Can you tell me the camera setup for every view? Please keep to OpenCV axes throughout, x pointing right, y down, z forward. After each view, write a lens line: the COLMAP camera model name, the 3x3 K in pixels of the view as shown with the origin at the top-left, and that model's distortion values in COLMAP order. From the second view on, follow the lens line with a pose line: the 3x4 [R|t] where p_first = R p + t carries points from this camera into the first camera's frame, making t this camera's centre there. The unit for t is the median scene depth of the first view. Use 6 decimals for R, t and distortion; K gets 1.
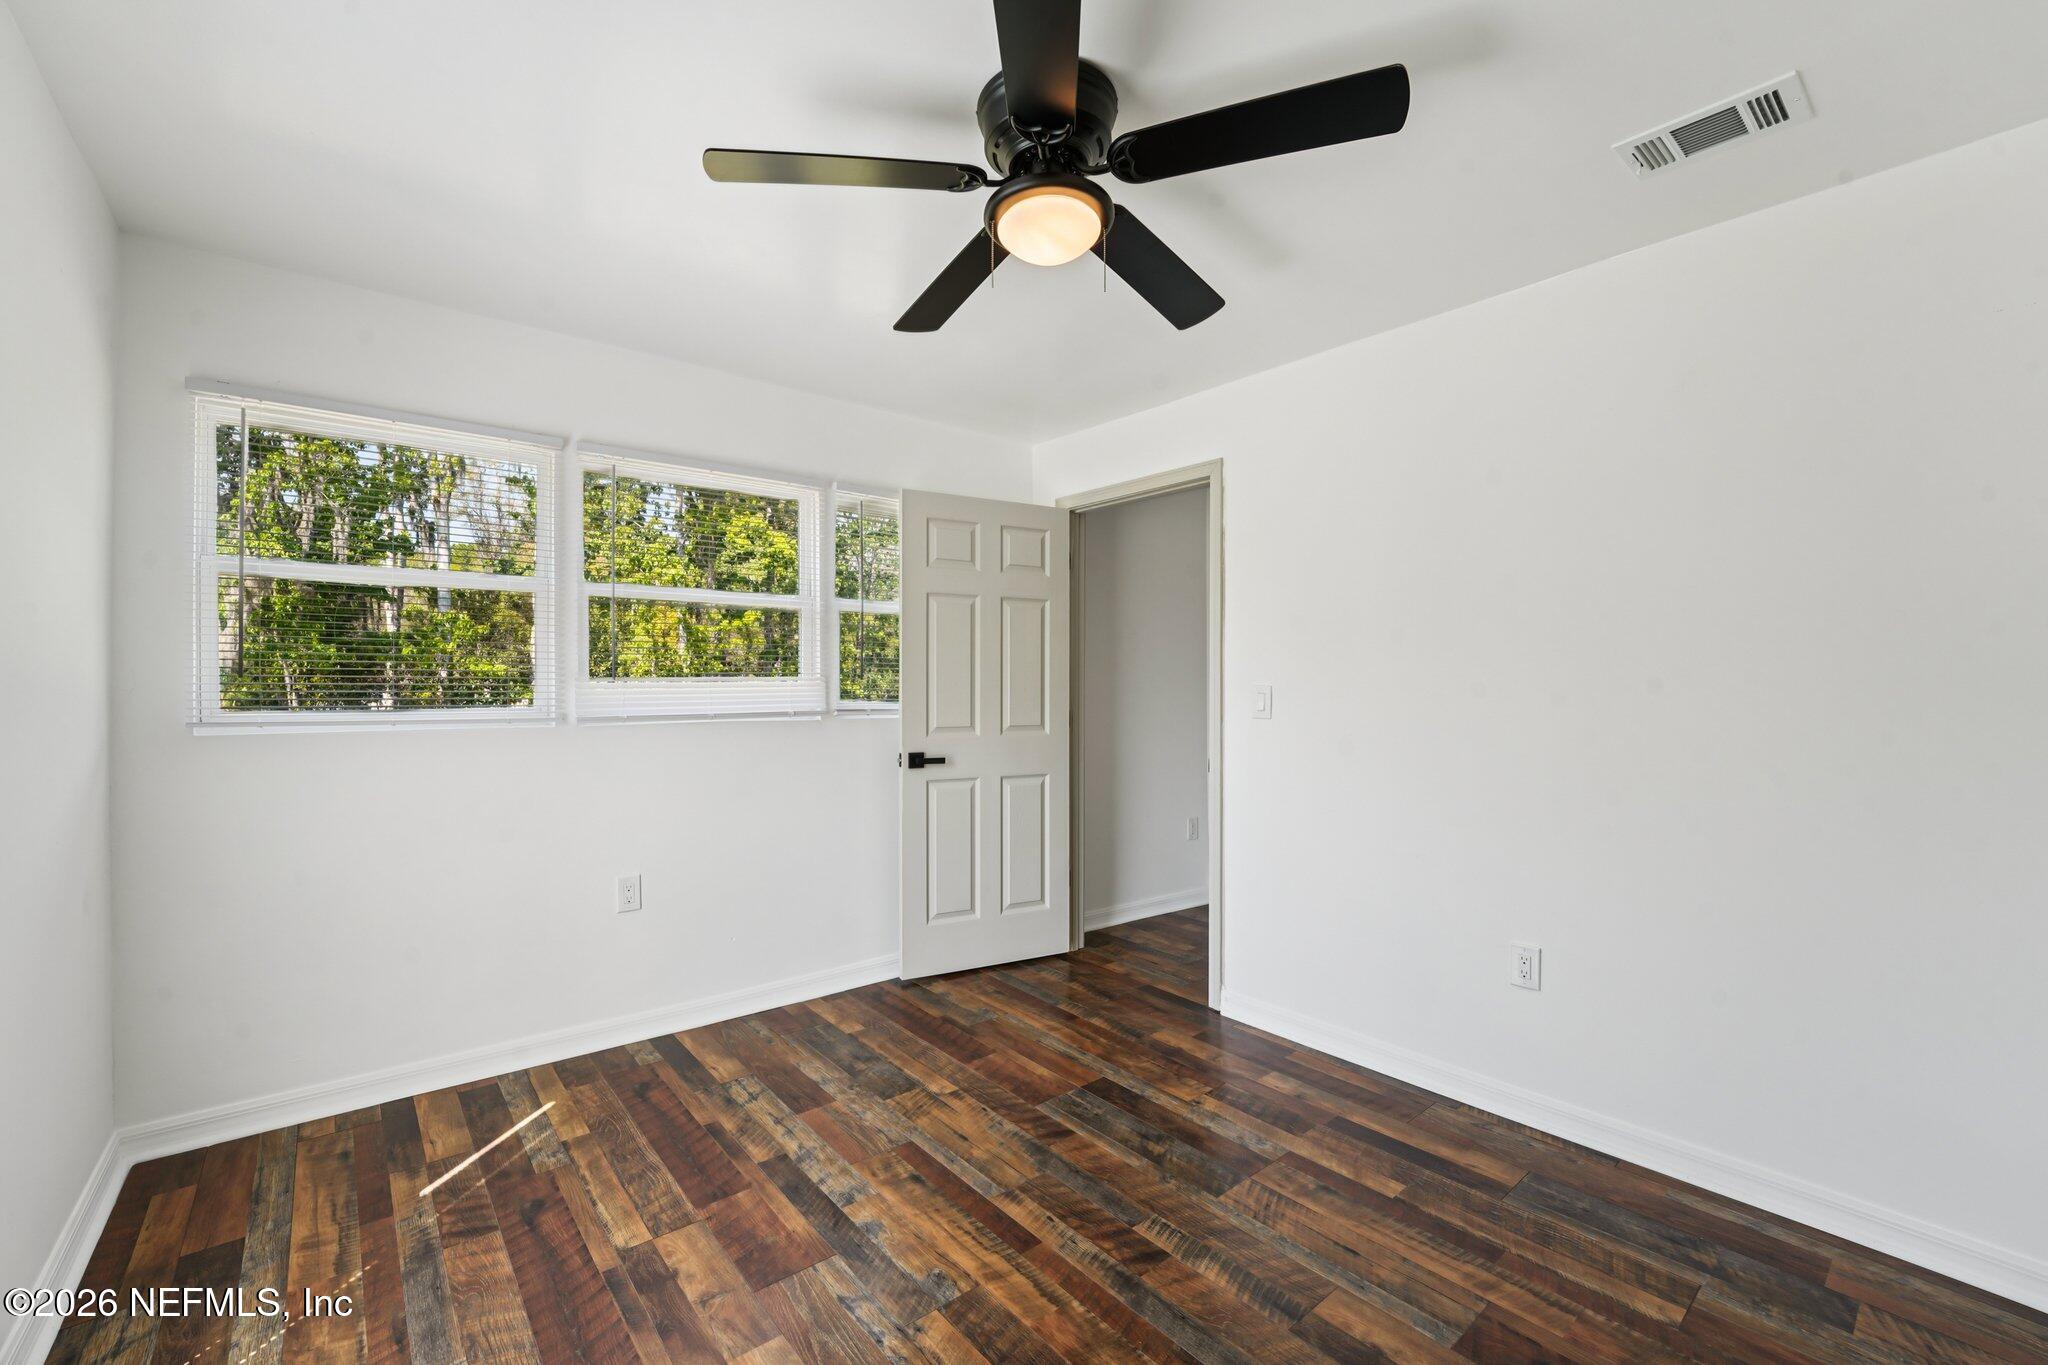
lens RADIAL K [[840.2, 0, 1017.7], [0, 840.2, 685.7], [0, 0, 1]] dist [-0.020055, -0.000145]
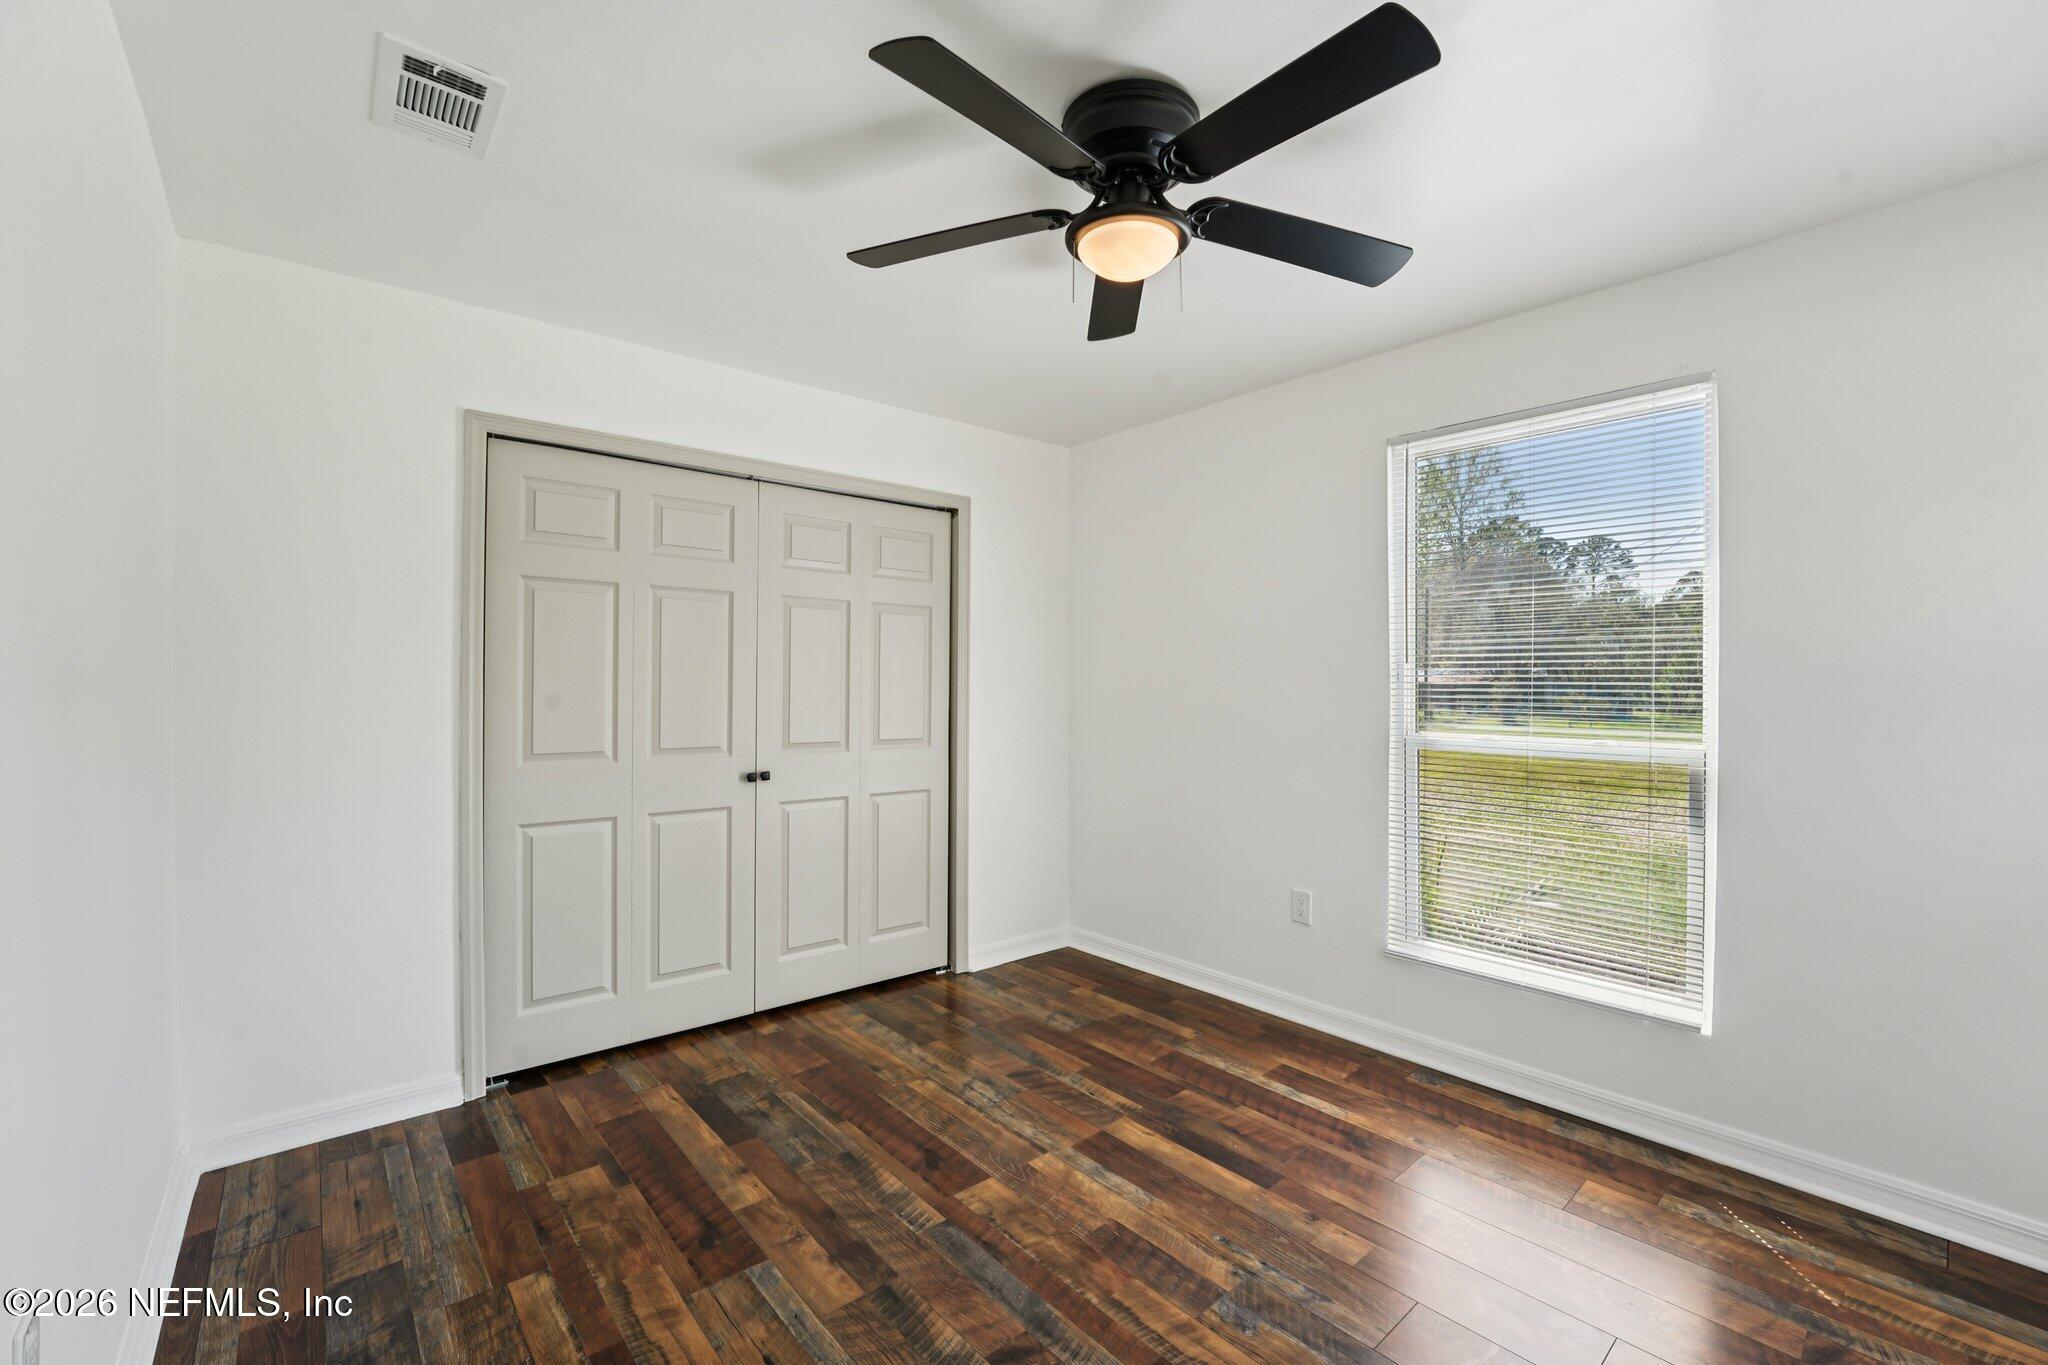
lens RADIAL K [[840.2, 0, 1016.2], [0, 840.2, 675.2], [0, 0, 1]] dist [-0.020055, -0.000145]
pose [[-0.999885, -0.006490, -0.013717, 0.180620], [-0.006385, 0.999950, -0.007704, -0.008408], [0.013766, -0.007616, -0.999876, 1.979694]]
